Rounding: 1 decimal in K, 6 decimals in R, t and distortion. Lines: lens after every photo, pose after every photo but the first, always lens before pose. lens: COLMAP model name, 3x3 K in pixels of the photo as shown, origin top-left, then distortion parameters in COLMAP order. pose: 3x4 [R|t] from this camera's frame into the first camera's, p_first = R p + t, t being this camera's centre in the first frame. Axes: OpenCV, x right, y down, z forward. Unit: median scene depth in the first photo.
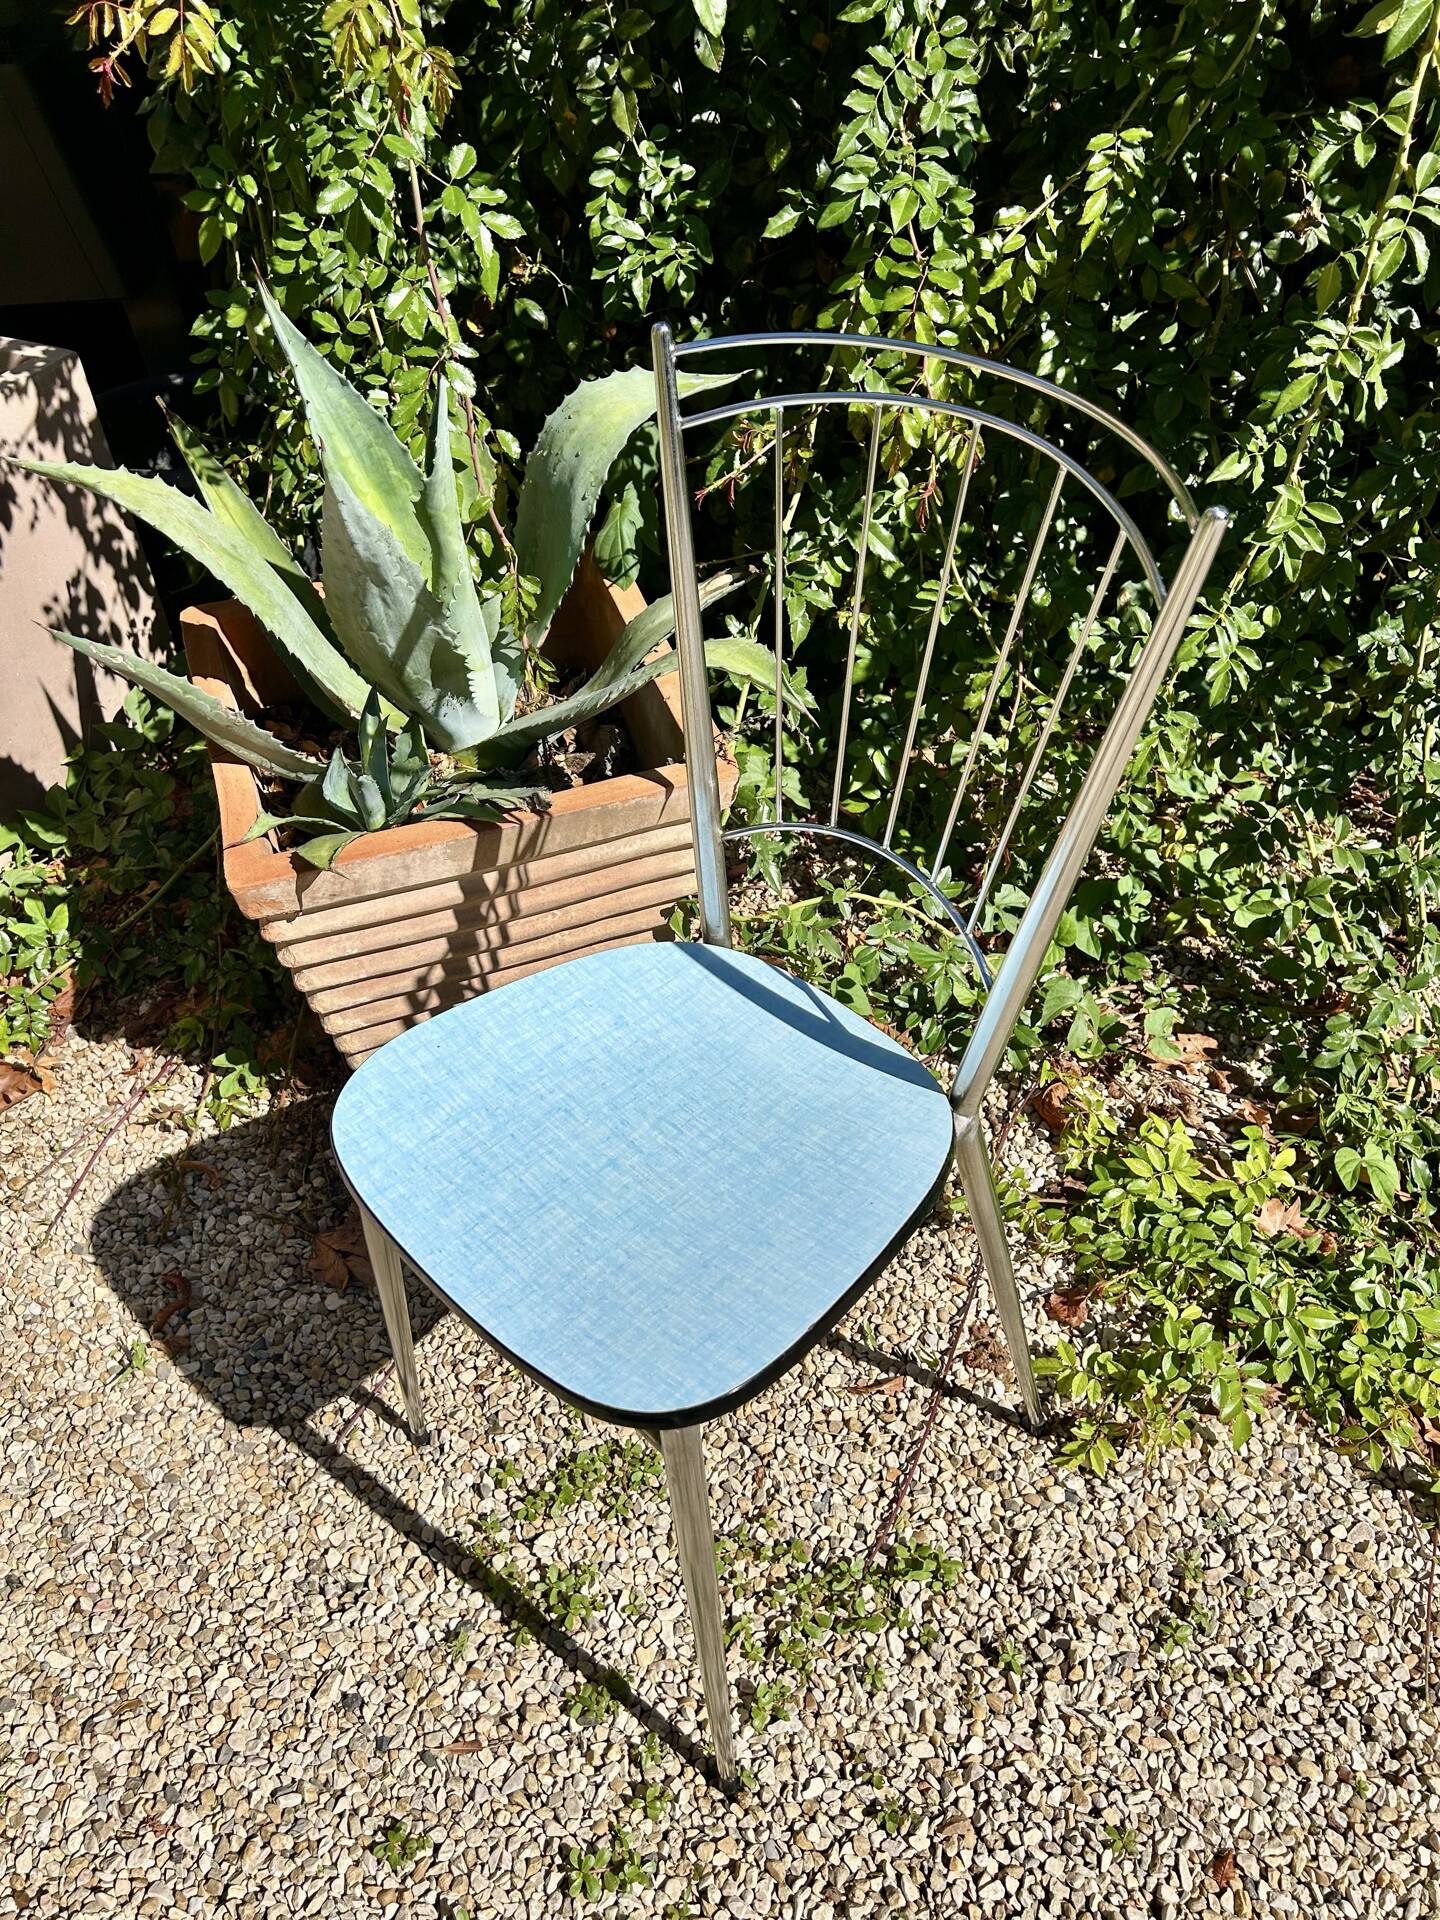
lens RADIAL K [[1449.5, 0, 723.9], [0, 1449.5, 960.6], [0, 0, 1]] dist [0.042836, -0.055218]
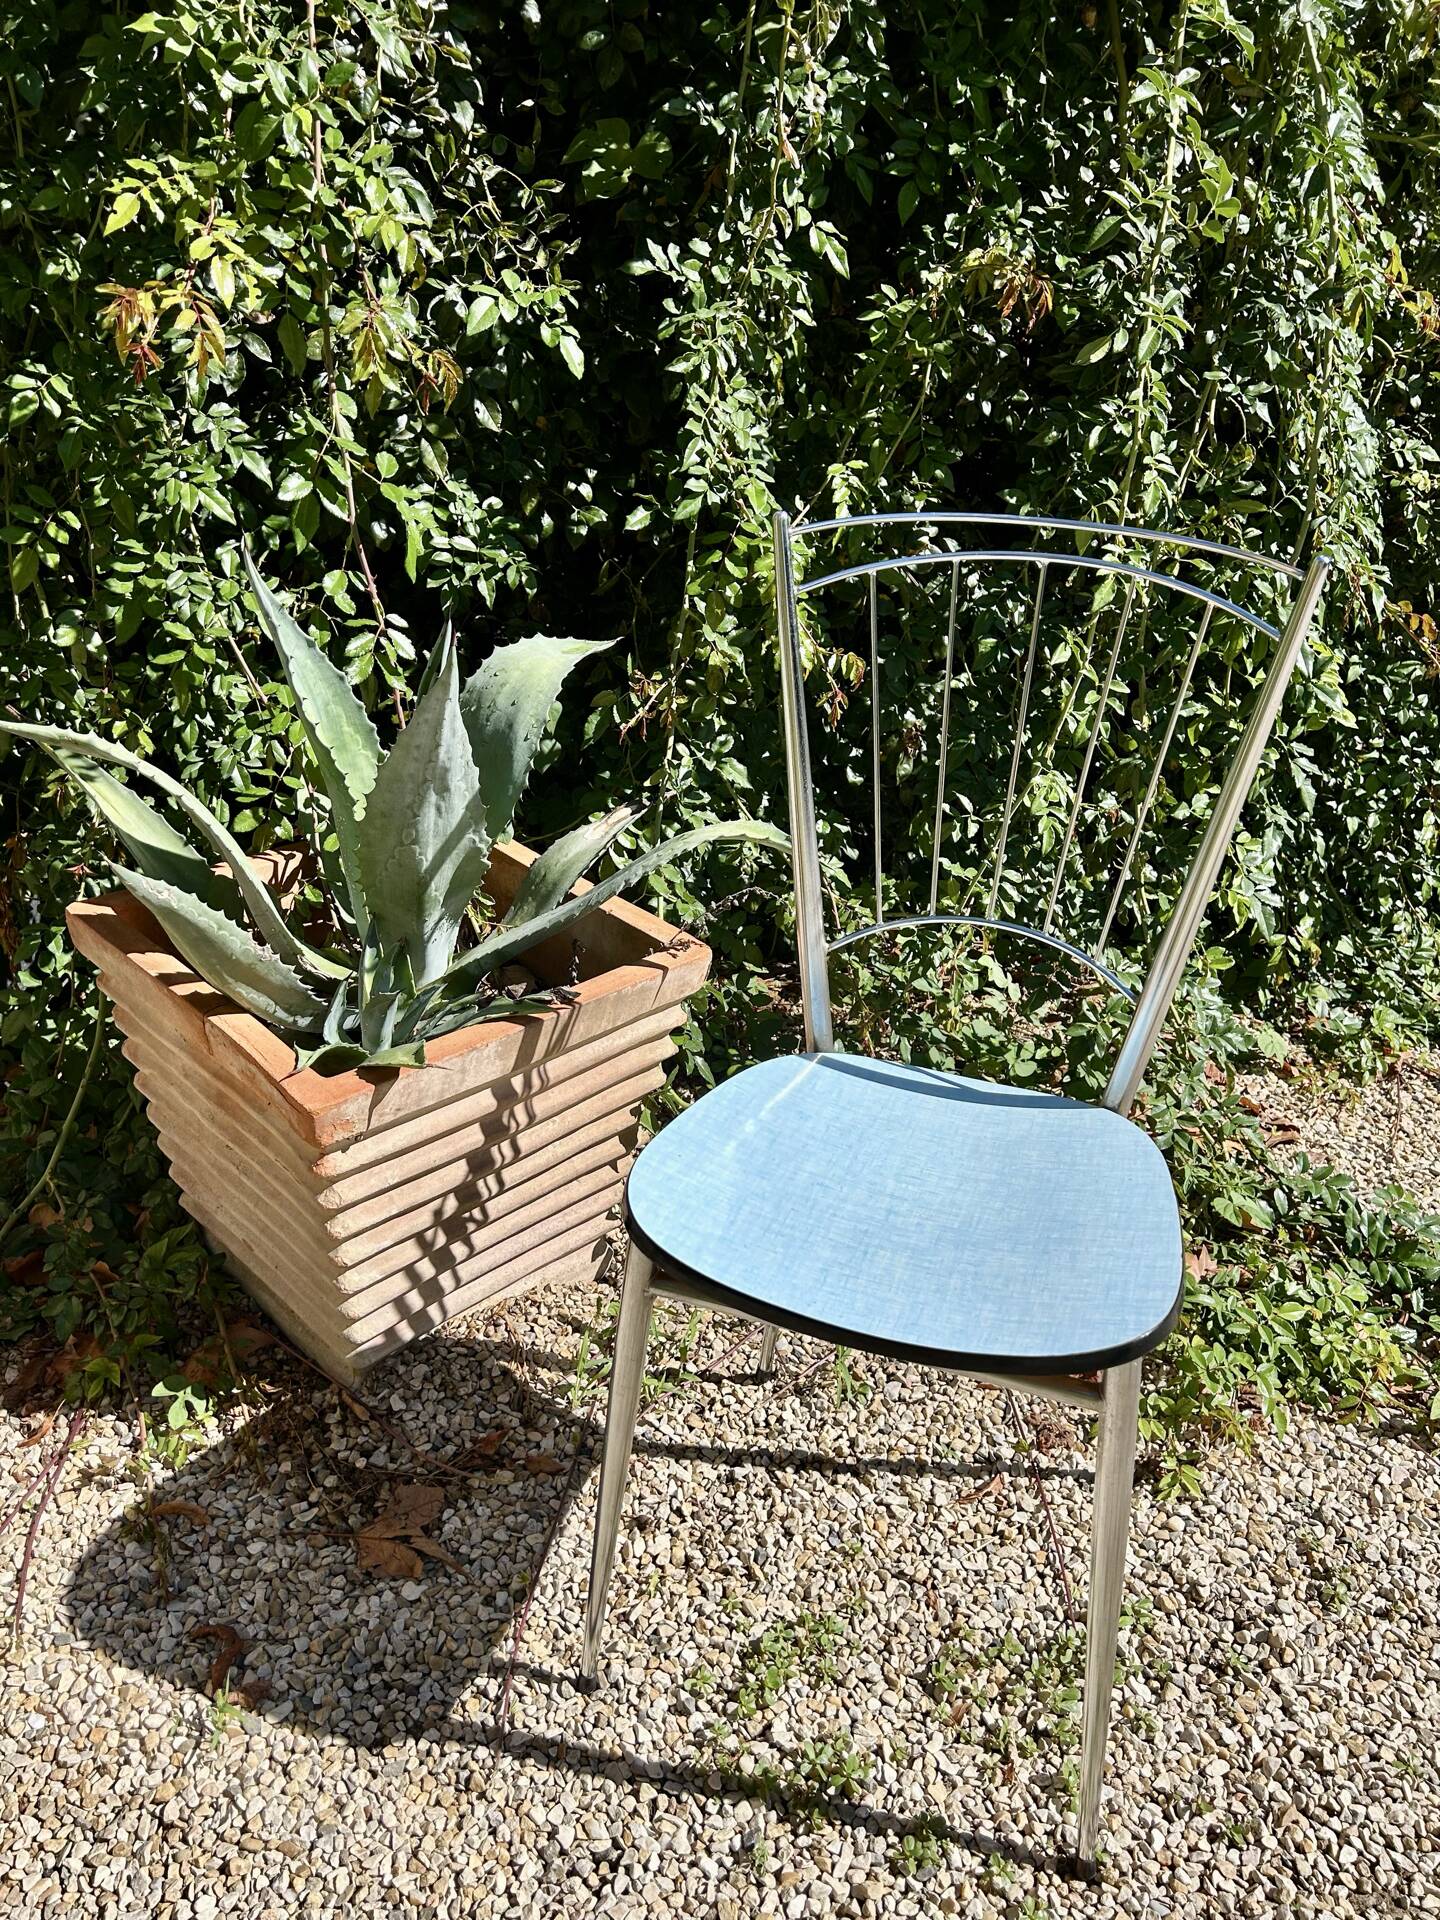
lens RADIAL K [[1449.5, 0, 686.1], [0, 1449.5, 973.5], [0, 0, 1]] dist [0.042836, -0.055218]
pose [[0.902944, -0.130455, 0.409480, -0.480406], [0.243507, 0.940407, -0.237358, 0.147240], [-0.354113, 0.314032, 0.880902, 0.046200]]
